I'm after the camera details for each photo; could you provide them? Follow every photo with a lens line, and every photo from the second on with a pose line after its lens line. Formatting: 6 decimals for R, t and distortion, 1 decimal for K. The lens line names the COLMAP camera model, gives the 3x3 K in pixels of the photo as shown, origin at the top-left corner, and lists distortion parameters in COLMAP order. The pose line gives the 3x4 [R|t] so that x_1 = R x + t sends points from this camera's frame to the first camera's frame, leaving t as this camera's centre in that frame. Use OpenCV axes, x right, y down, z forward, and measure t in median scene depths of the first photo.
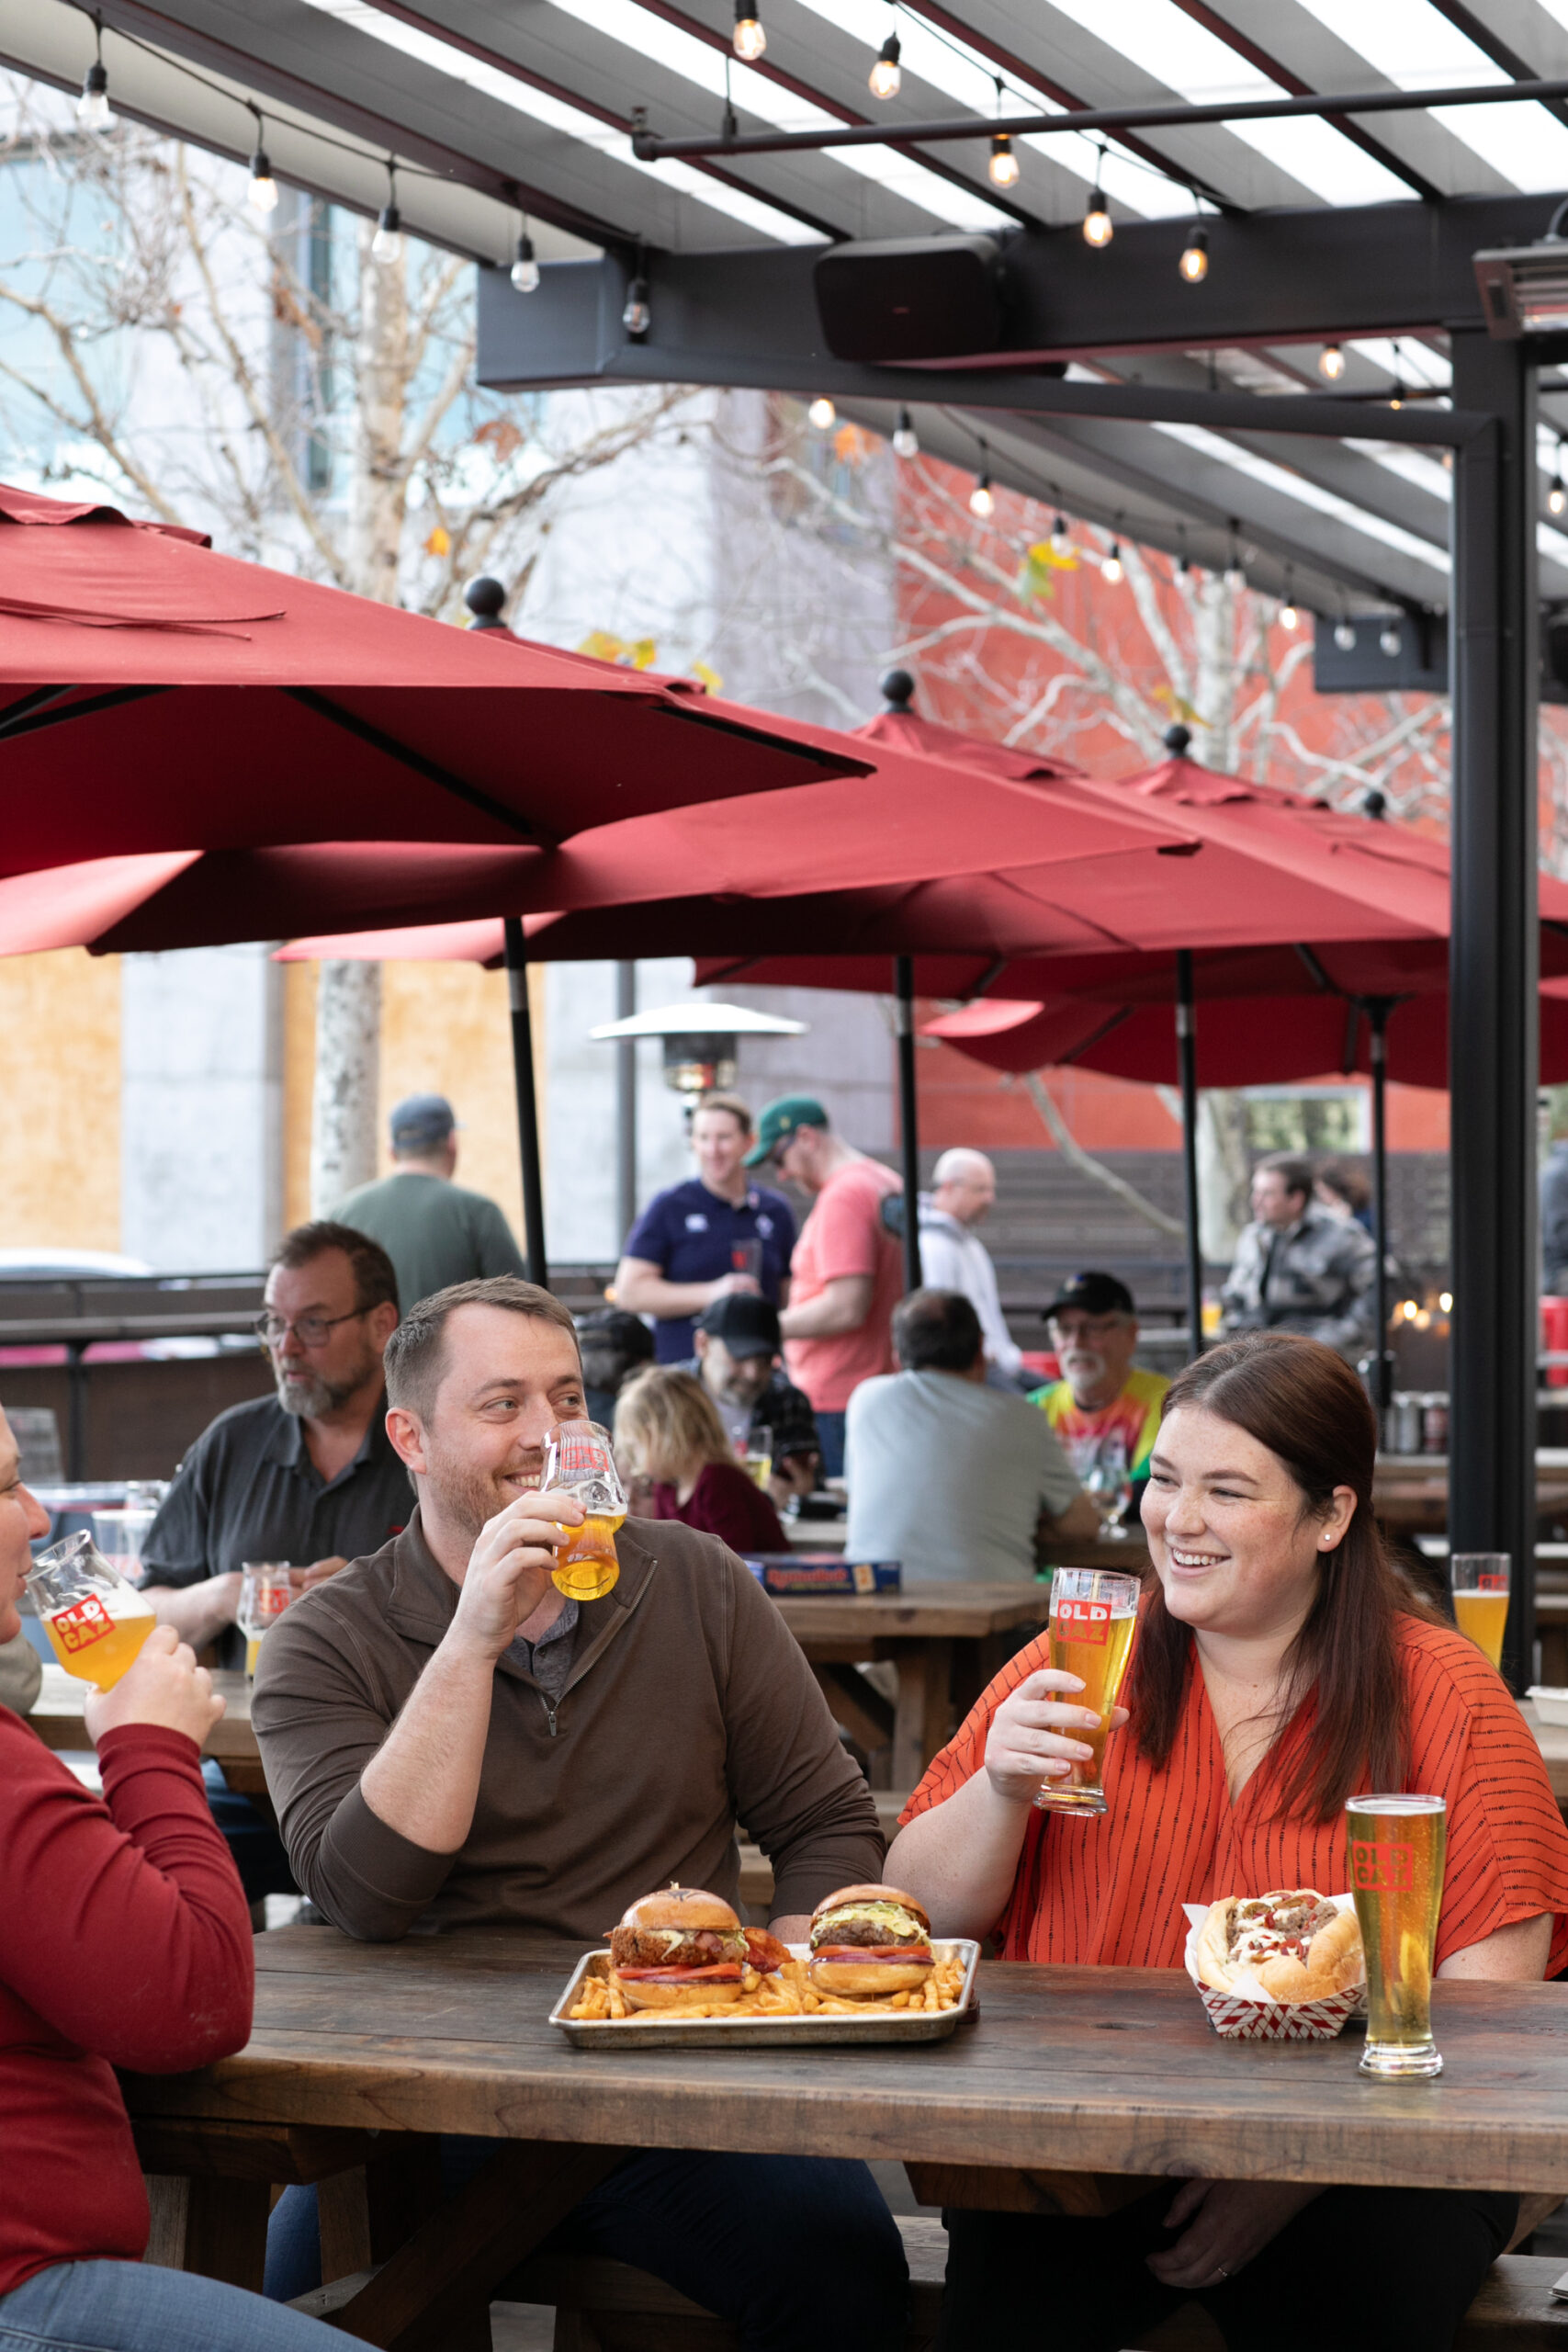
lens RADIAL K [[5639.3, 0, 785.2], [0, 5639.3, 1178.2], [0, 0, 1]] dist [-0.050077, 0.000000]
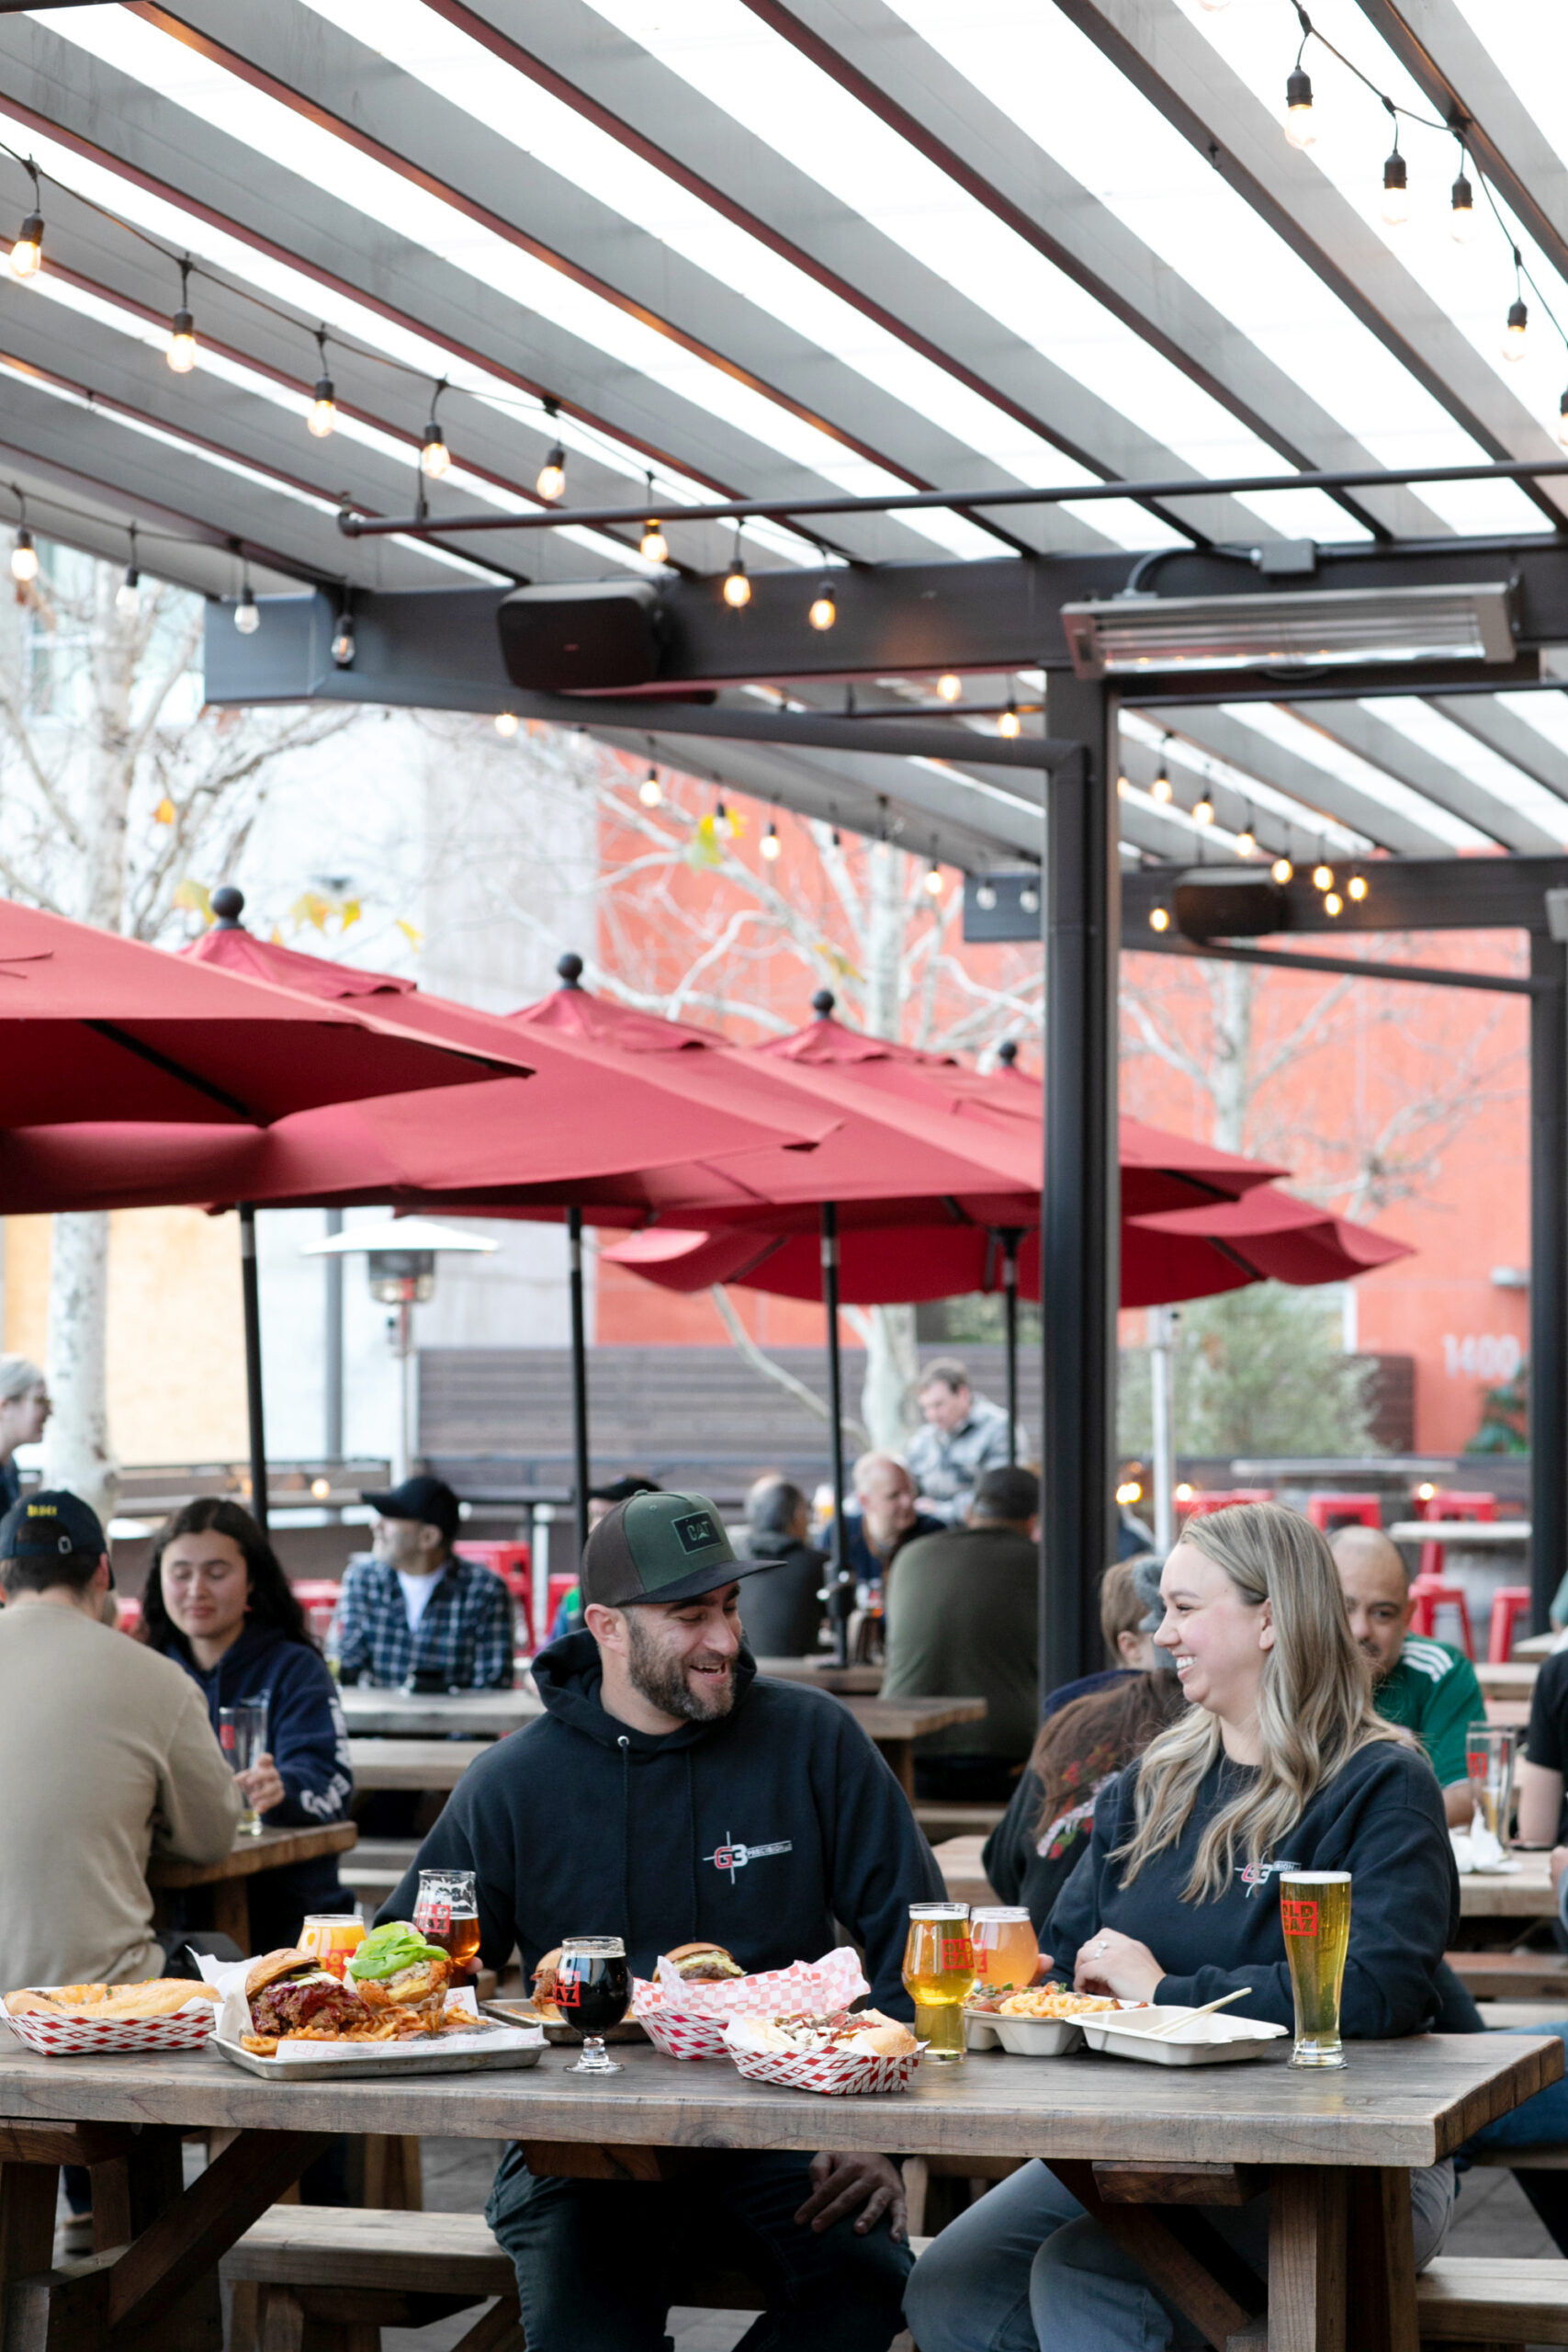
lens RADIAL K [[5639.3, 0, 781.3], [0, 5639.3, 1173.7], [0, 0, 1]] dist [-0.050077, 0.000000]
pose [[0.998726, 0.003868, 0.050313, 0.004652], [-0.002187, 0.999439, -0.033423, -0.006038], [-0.050414, 0.033270, 0.998174, -0.127669]]
